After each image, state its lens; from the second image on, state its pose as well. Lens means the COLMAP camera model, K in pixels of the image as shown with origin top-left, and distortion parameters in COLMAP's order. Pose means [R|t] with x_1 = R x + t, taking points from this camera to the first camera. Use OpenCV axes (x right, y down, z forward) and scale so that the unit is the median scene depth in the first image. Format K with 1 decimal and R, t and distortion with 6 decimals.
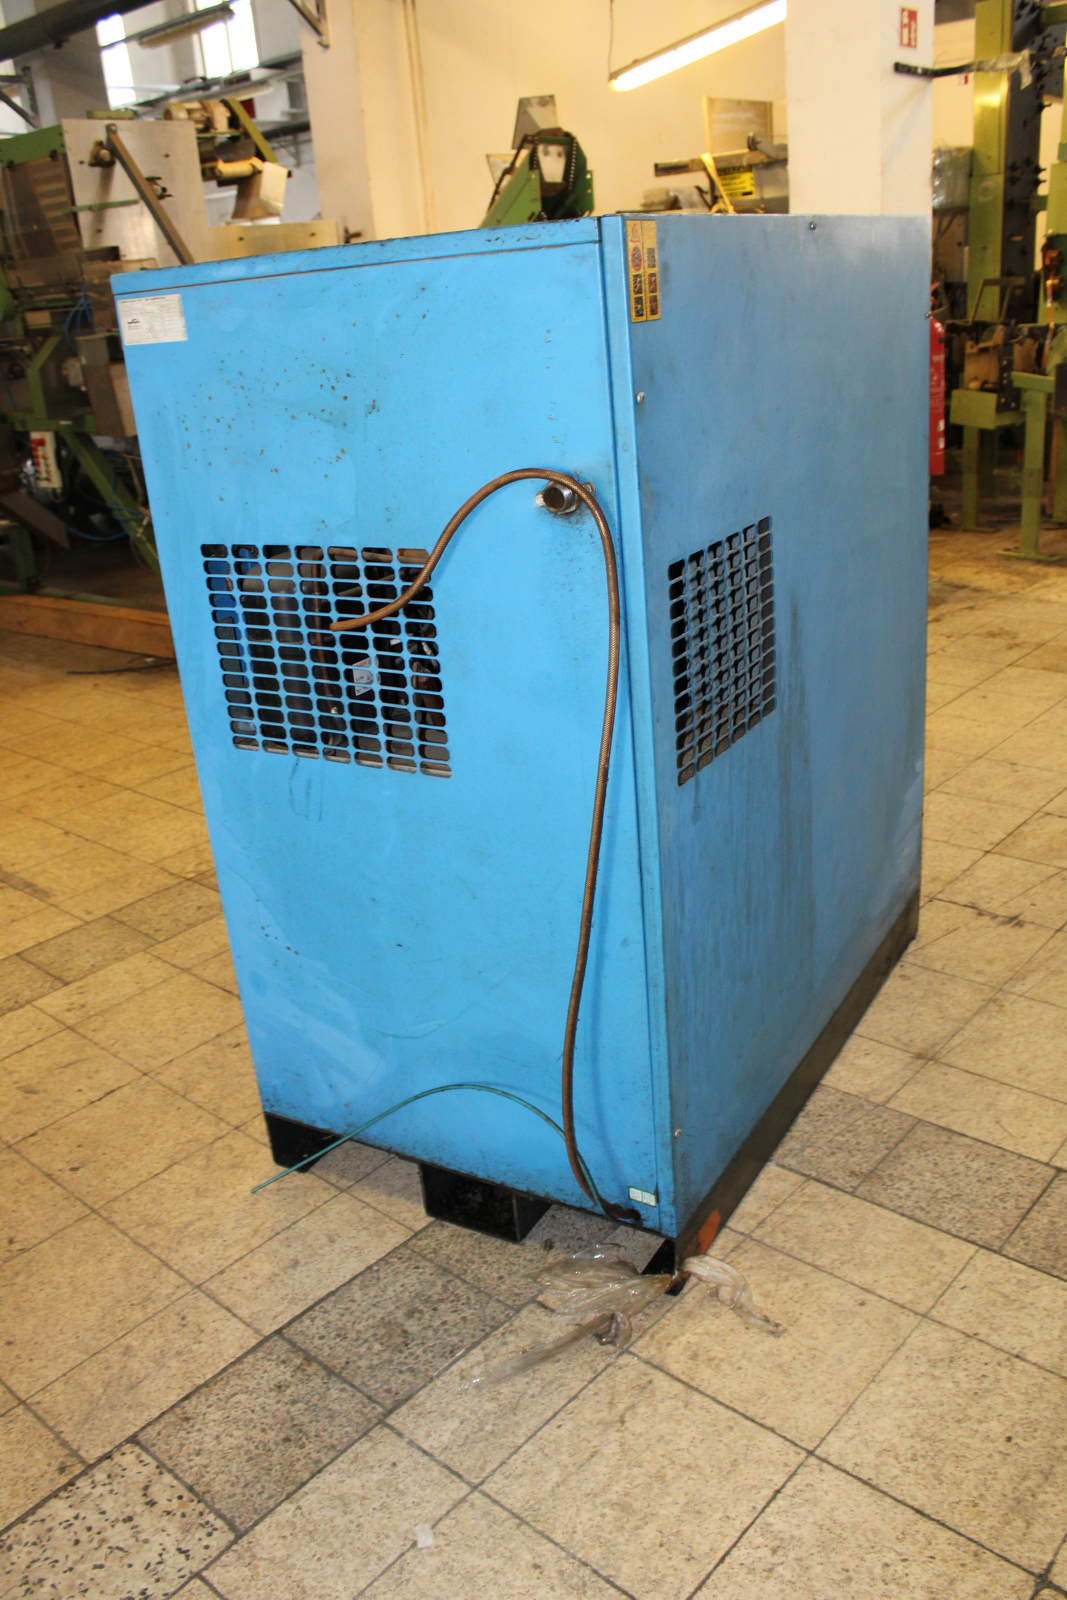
lens RADIAL K [[1349.6, 0, 533.5], [0, 1349.6, 800.0], [0, 0, 1]] dist [-0.153860, 0.147079]
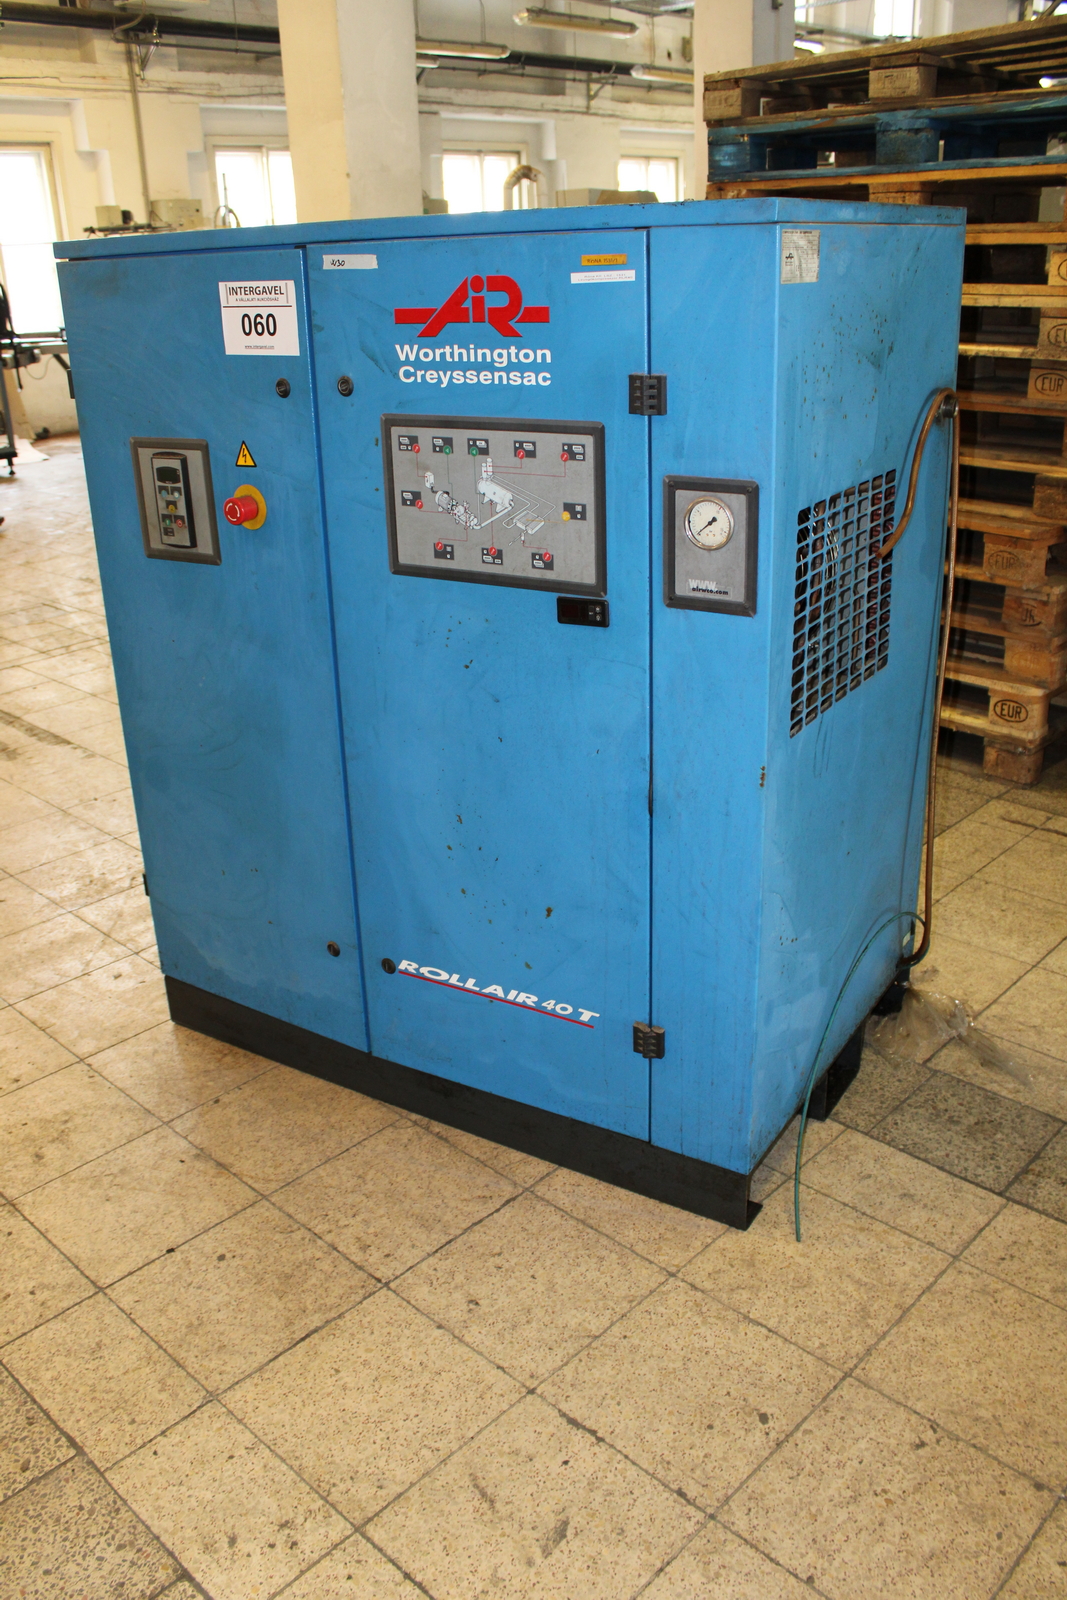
lens RADIAL K [[1349.6, 0, 533.5], [0, 1349.6, 800.0], [0, 0, 1]] dist [-0.153860, 0.147079]
pose [[0.040550, -0.308535, 0.950348, -1.055322], [0.394173, 0.878930, 0.268530, -0.300275], [-0.918141, 0.363713, 0.157257, 0.985763]]
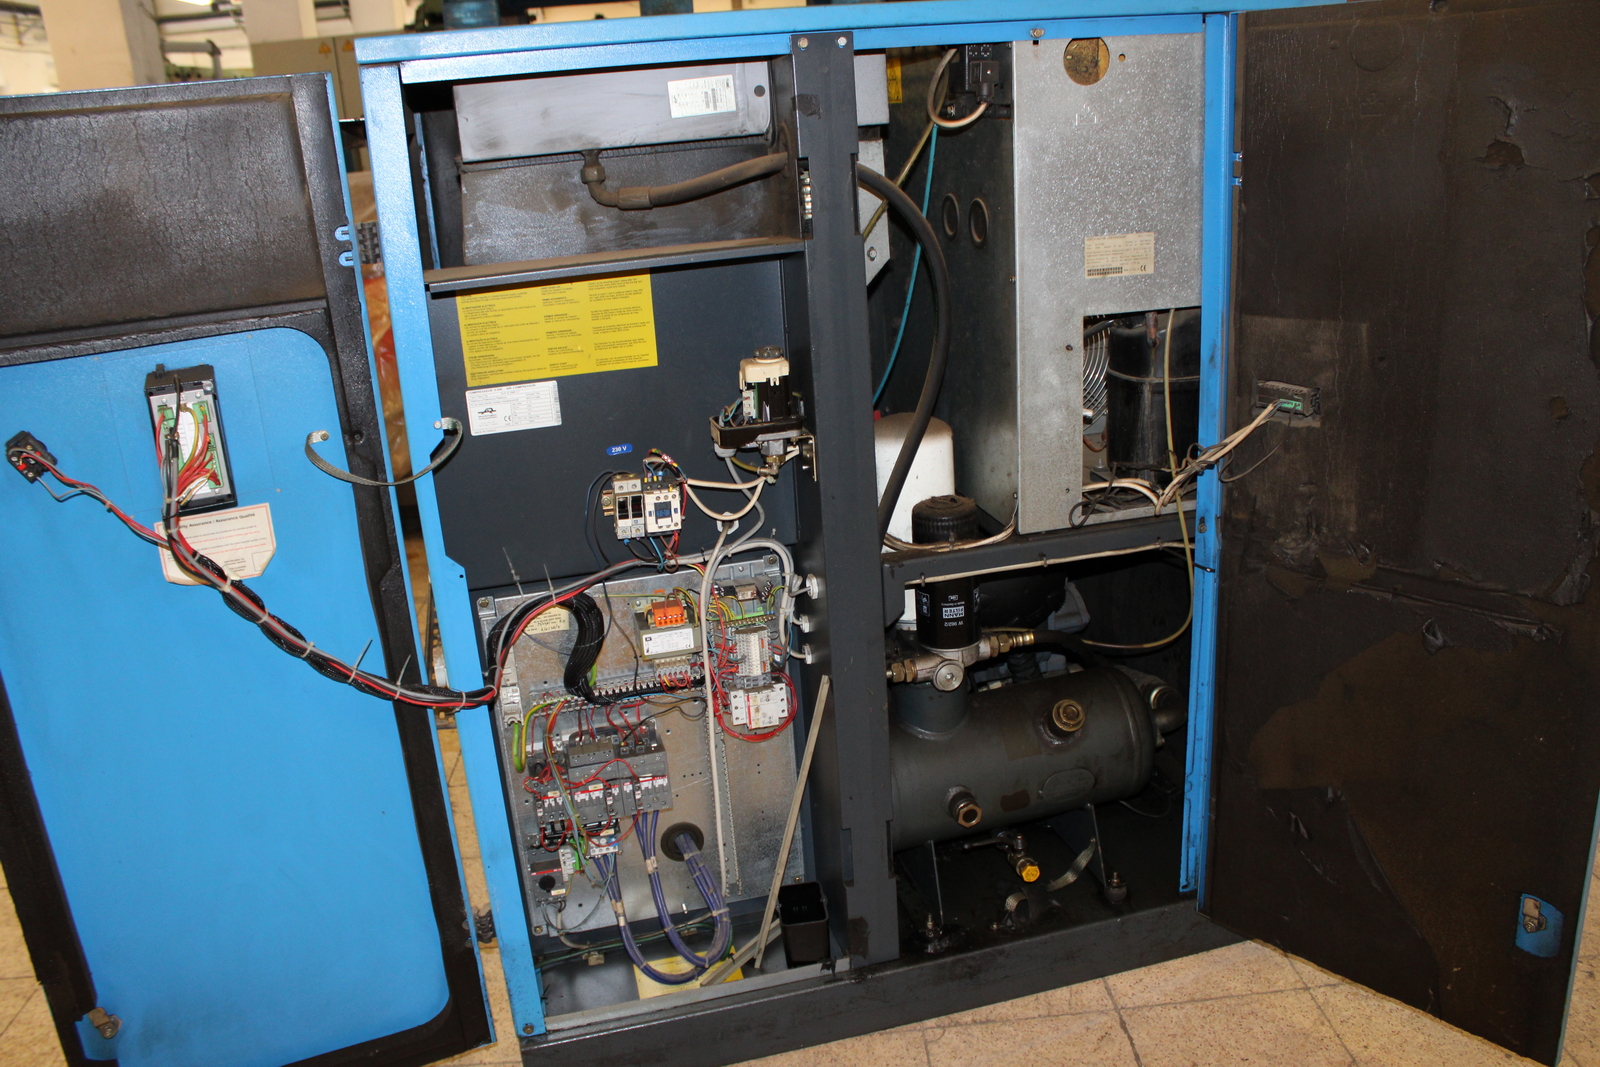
lens RADIAL K [[1307.8, 0, 783.2], [0, 1307.8, 541.6], [0, 0, 1]] dist [-0.154192, 0.135722]
pose [[-0.684362, -0.112903, 0.720348, -0.623984], [0.380044, 0.787896, 0.484548, -0.599250], [-0.622266, 0.605370, -0.496298, 1.704910]]
